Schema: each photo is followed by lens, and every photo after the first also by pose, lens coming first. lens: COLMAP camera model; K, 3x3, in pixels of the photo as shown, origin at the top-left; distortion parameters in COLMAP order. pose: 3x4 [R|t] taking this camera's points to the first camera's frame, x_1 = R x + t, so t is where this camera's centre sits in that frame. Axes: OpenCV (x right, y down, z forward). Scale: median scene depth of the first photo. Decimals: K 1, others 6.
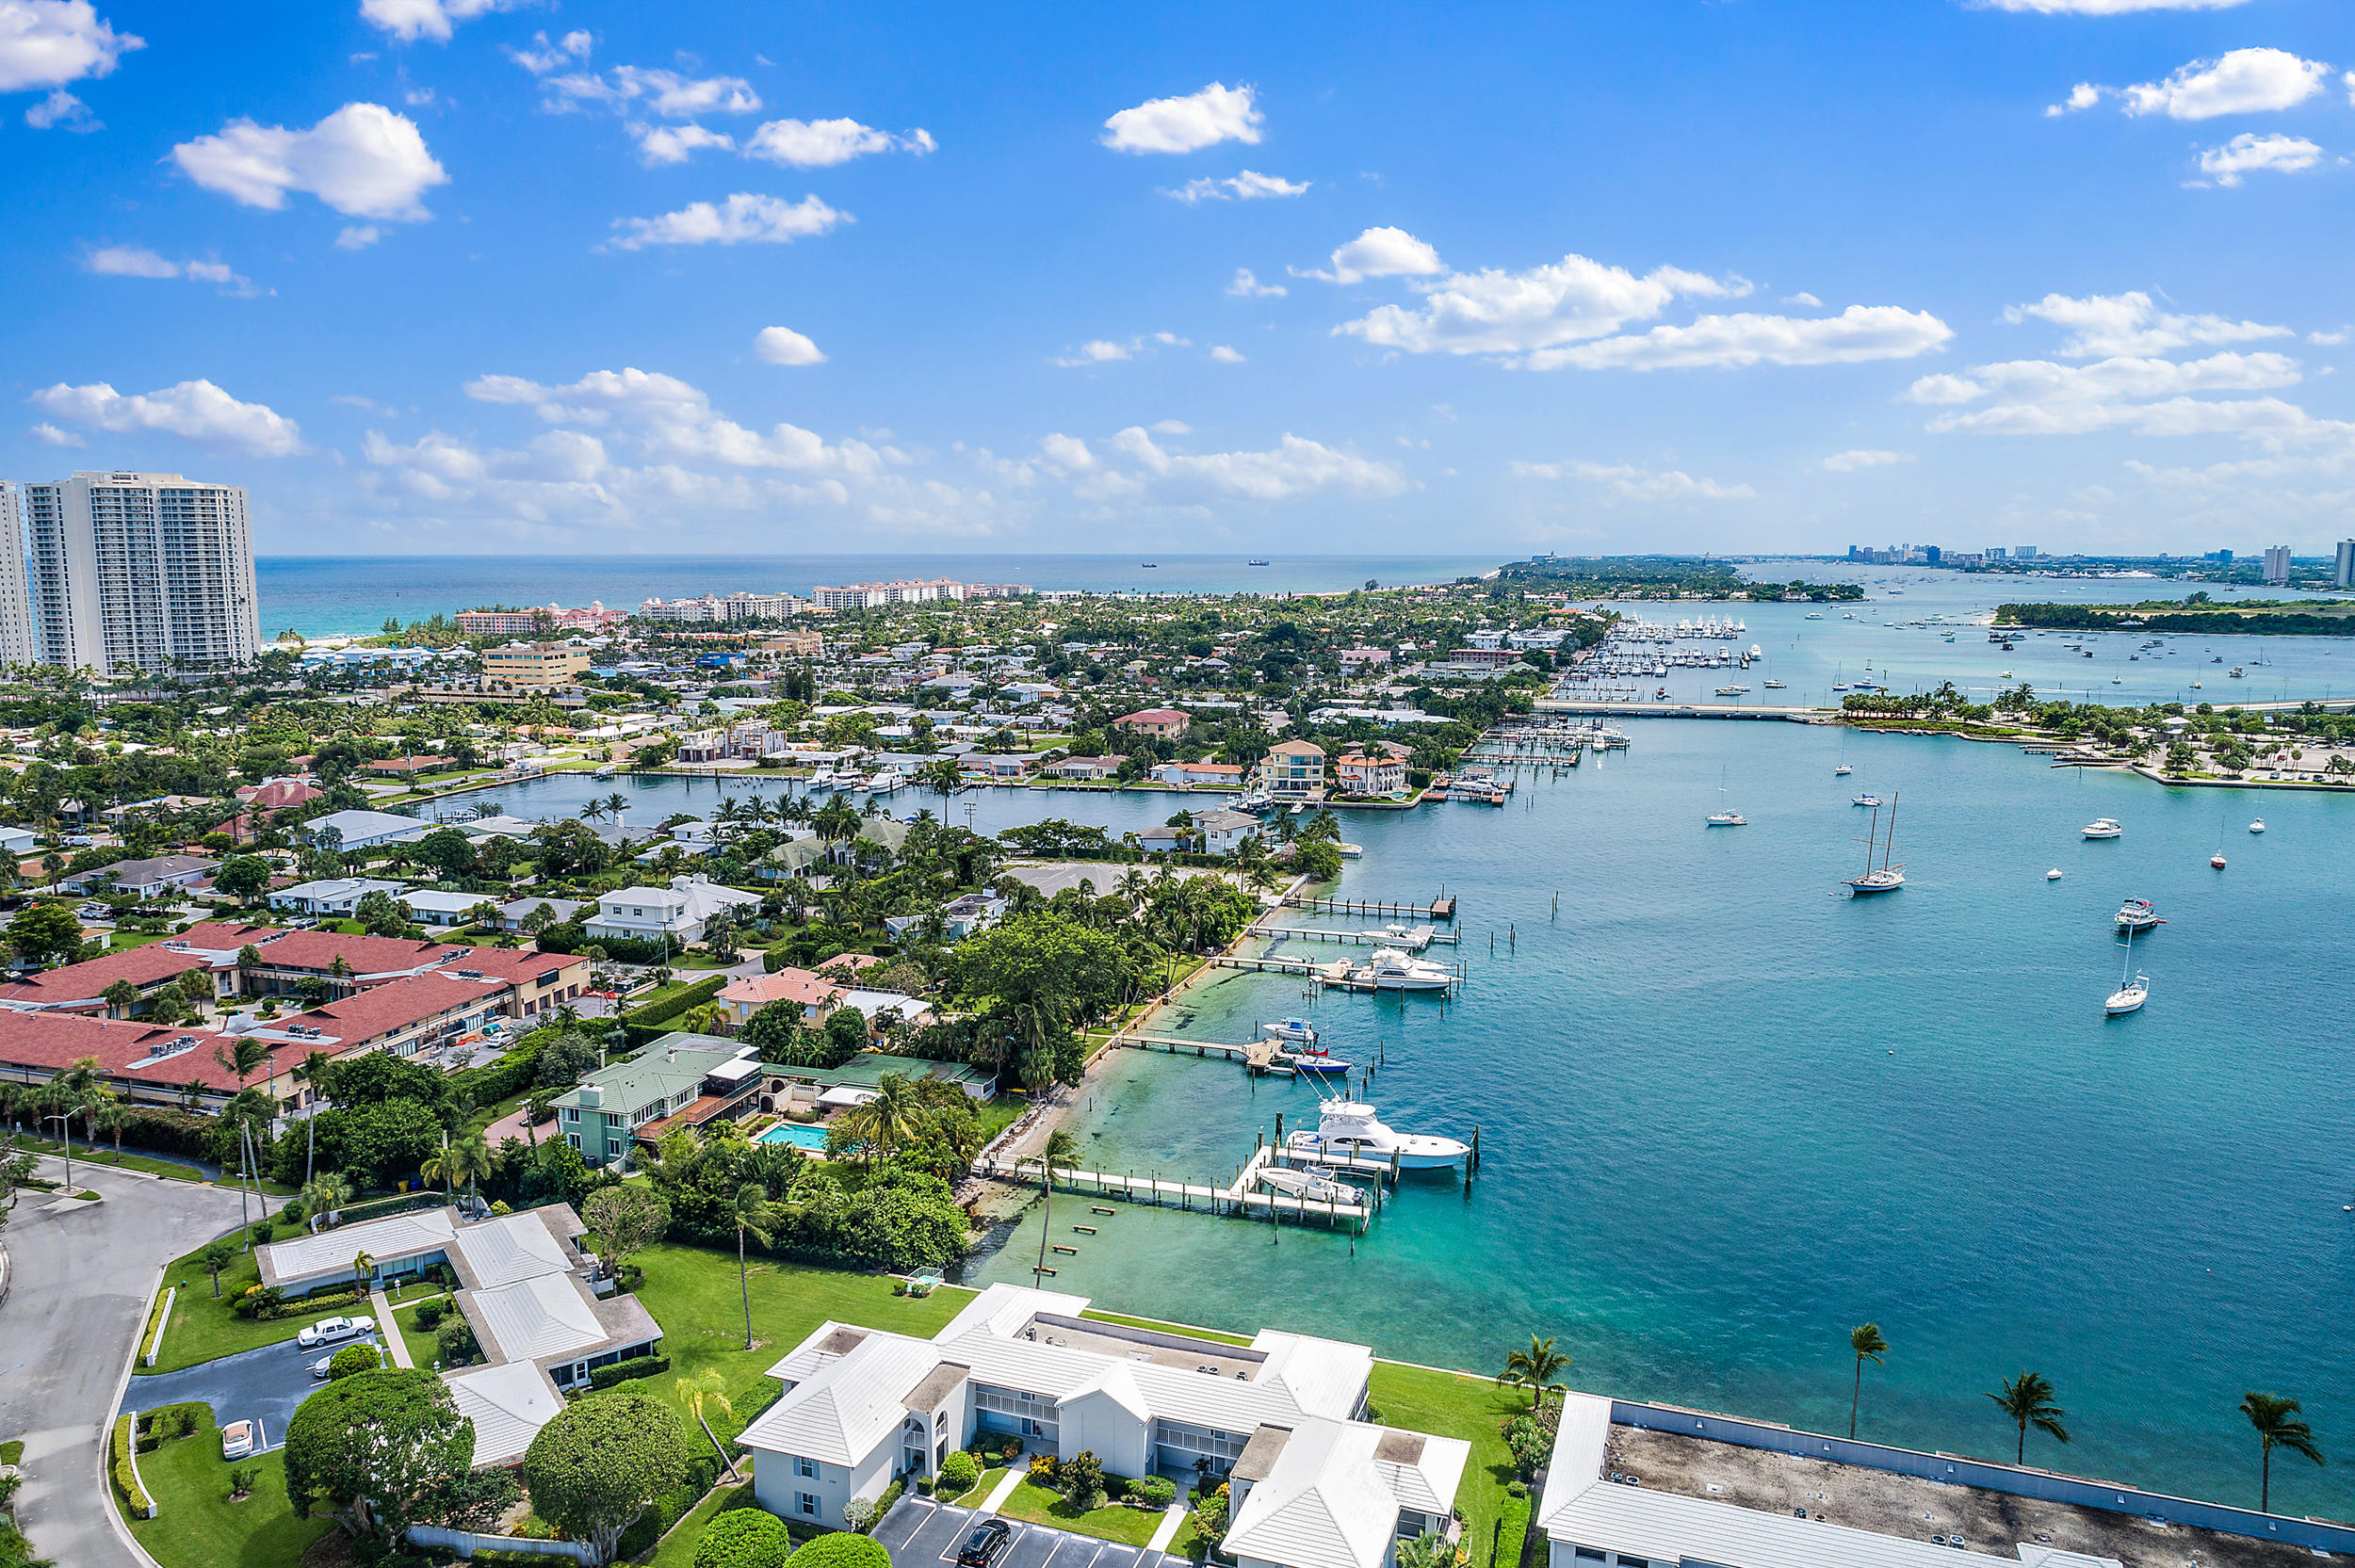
lens RADIAL K [[1609.7, 0, 1161.3], [0, 1609.7, 787.2], [0, 0, 1]] dist [-0.007356, 0.004685]
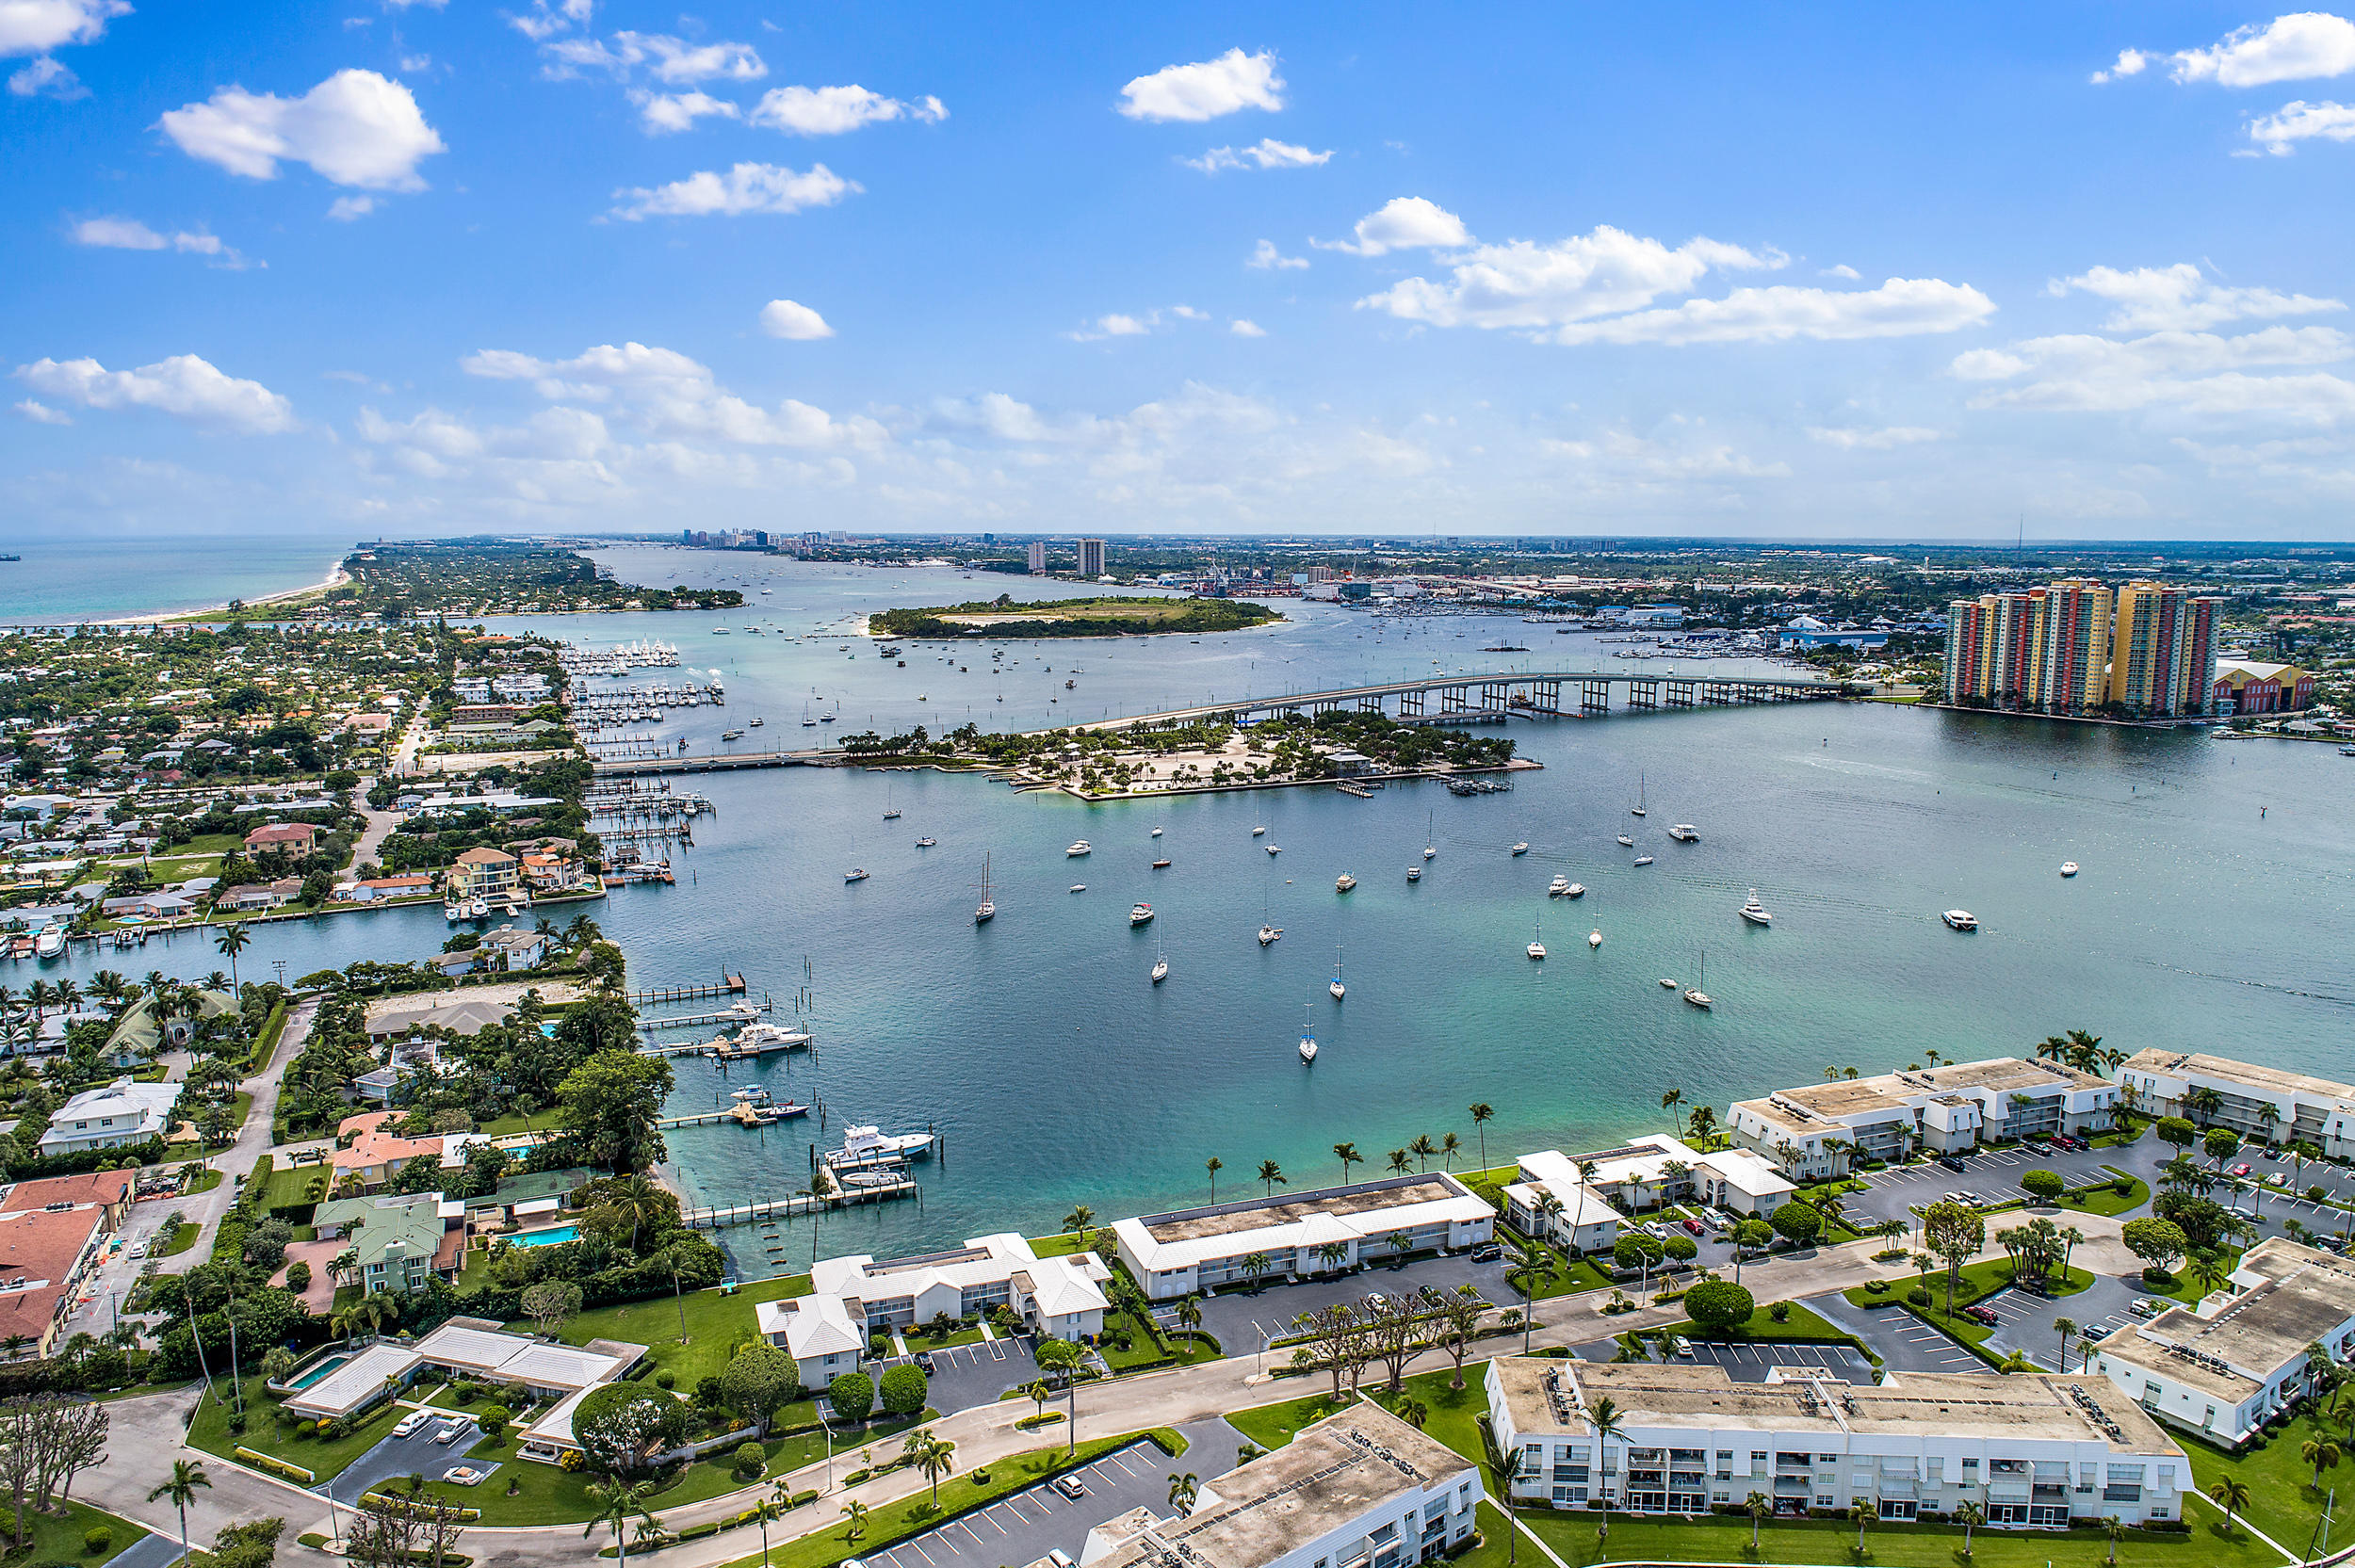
lens RADIAL K [[1609.7, 0, 1172.9], [0, 1609.7, 777.2], [0, 0, 1]] dist [-0.007356, 0.004685]
pose [[0.767072, -0.099194, 0.633846, -0.468622], [0.095167, 0.994638, 0.040486, -0.143271], [-0.634463, 0.029266, 0.772399, -0.354325]]
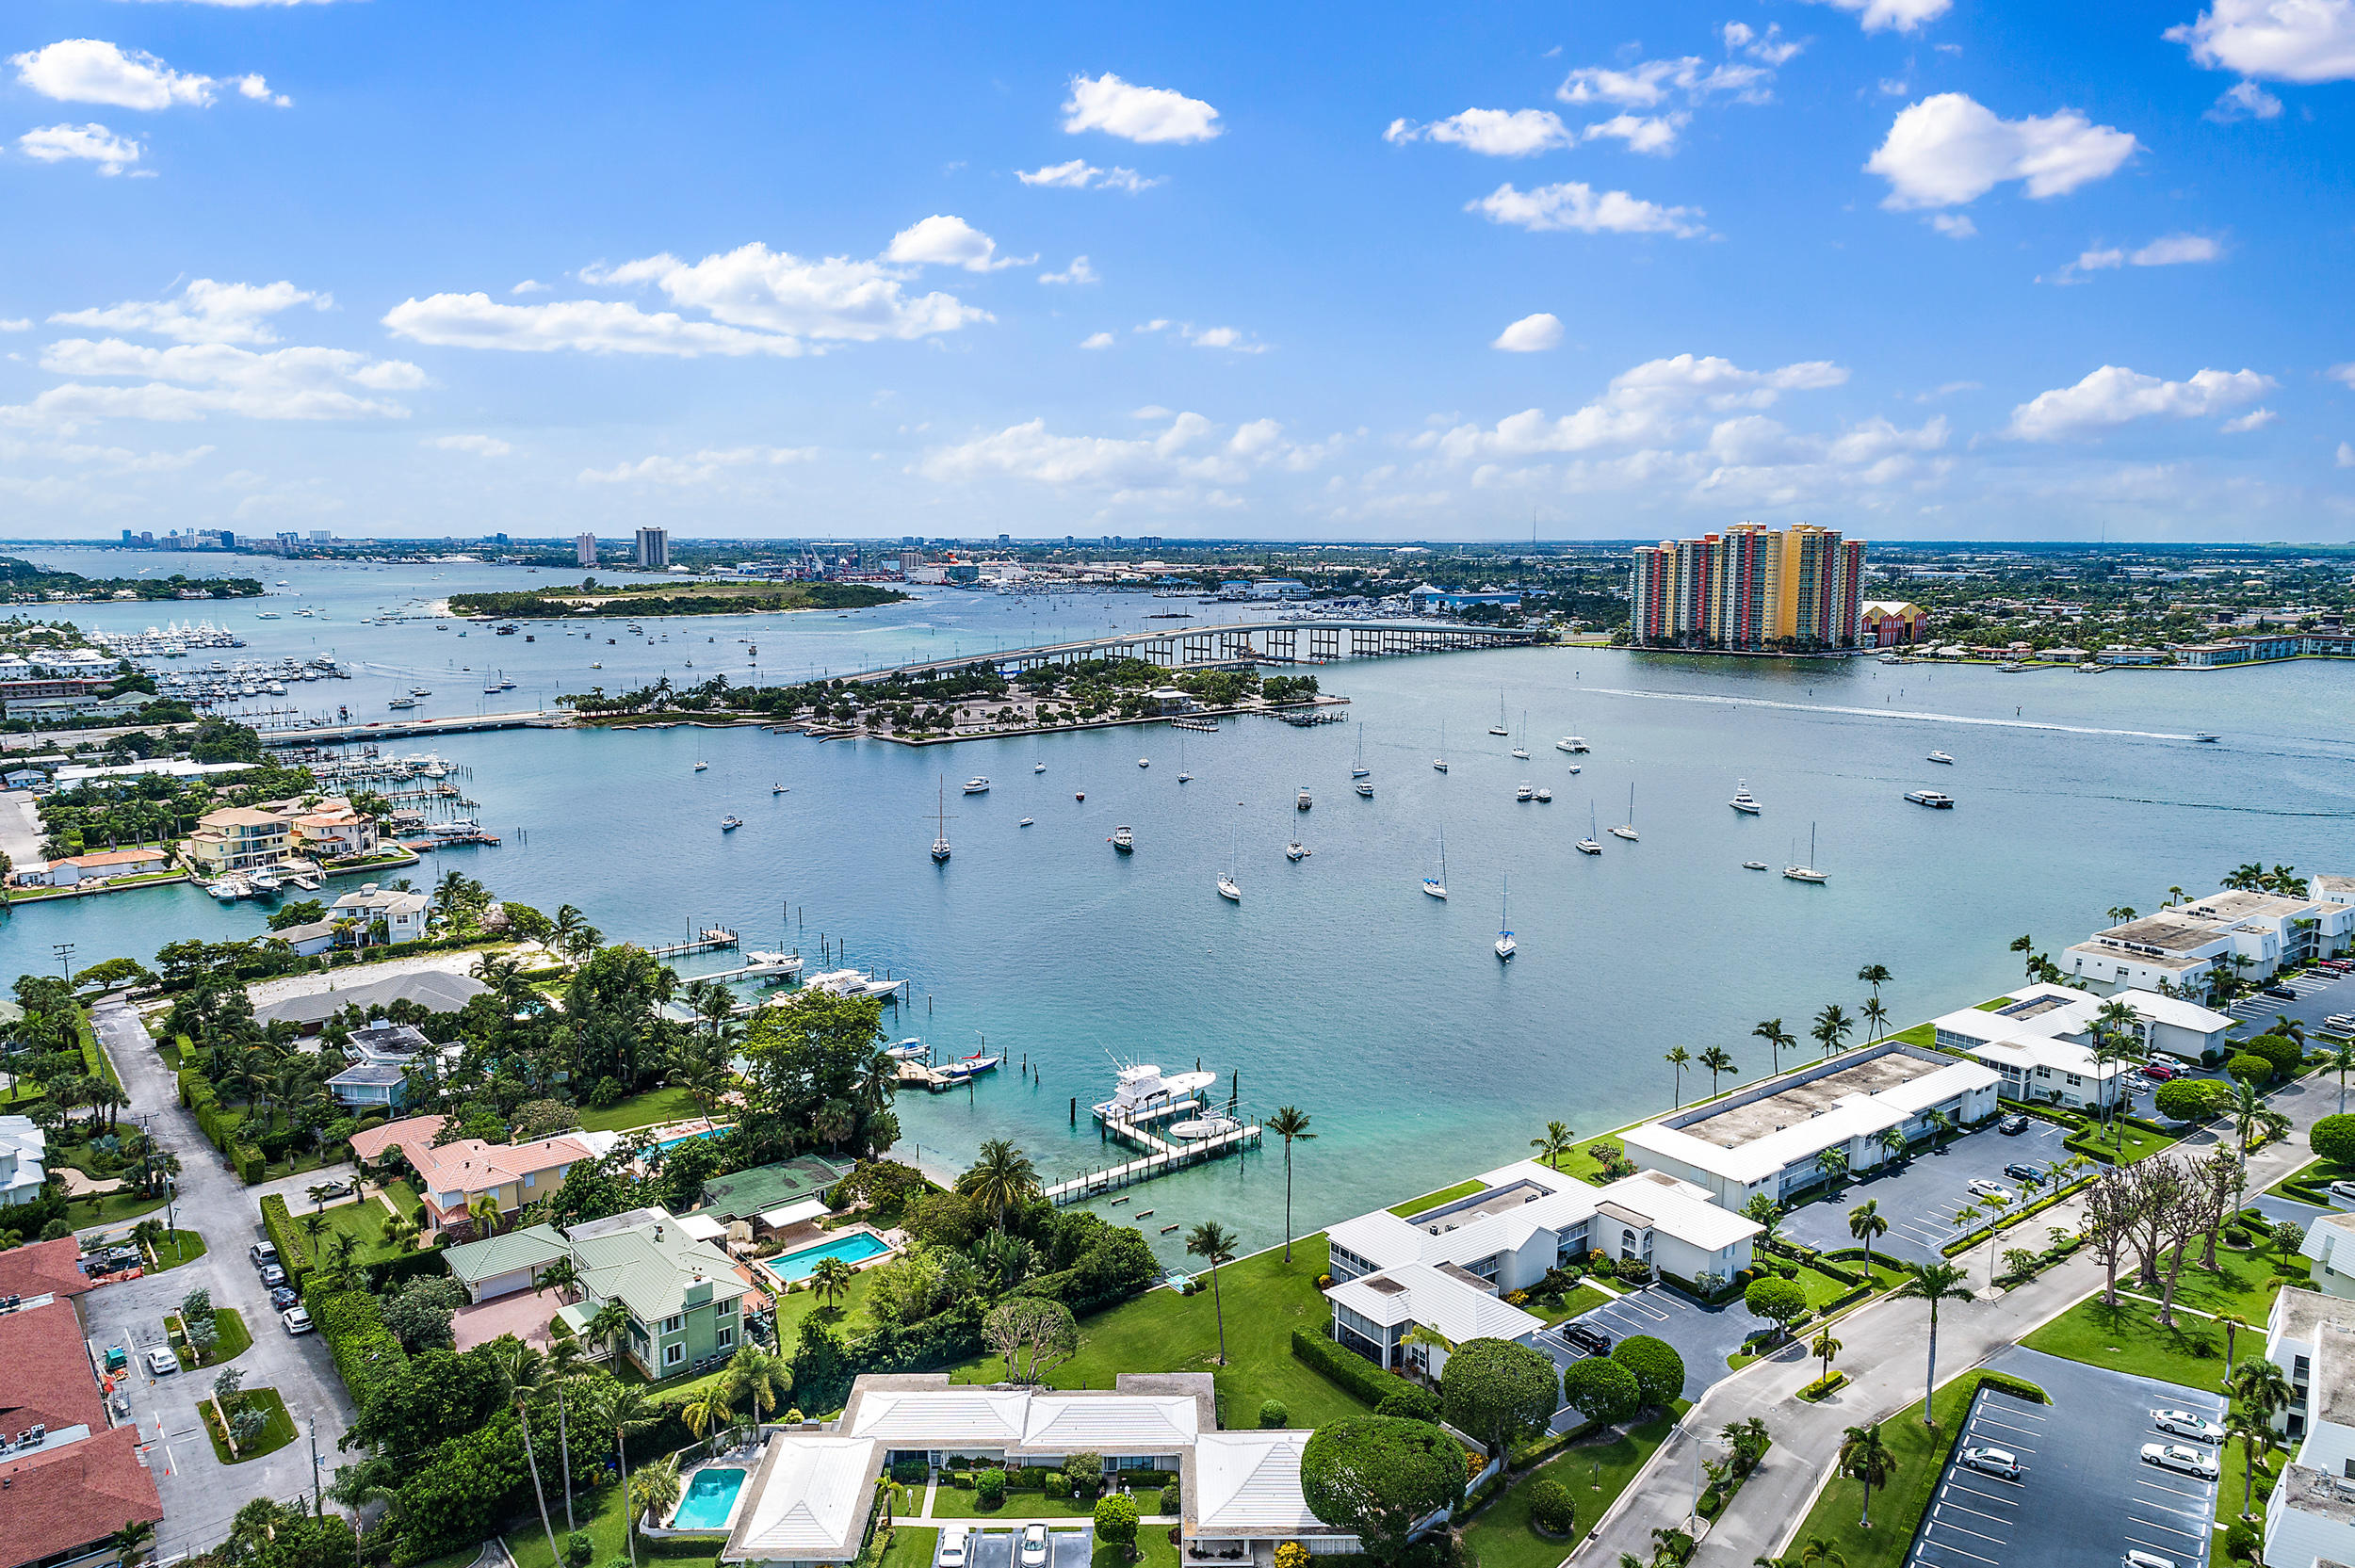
lens RADIAL K [[1609.7, 0, 1182.7], [0, 1609.7, 775.1], [0, 0, 1]] dist [-0.007356, 0.004685]
pose [[0.550548, -0.127124, 0.825068, -0.616351], [0.124593, 0.989780, 0.069365, -0.078121], [-0.825454, 0.064609, 0.560760, 0.189269]]
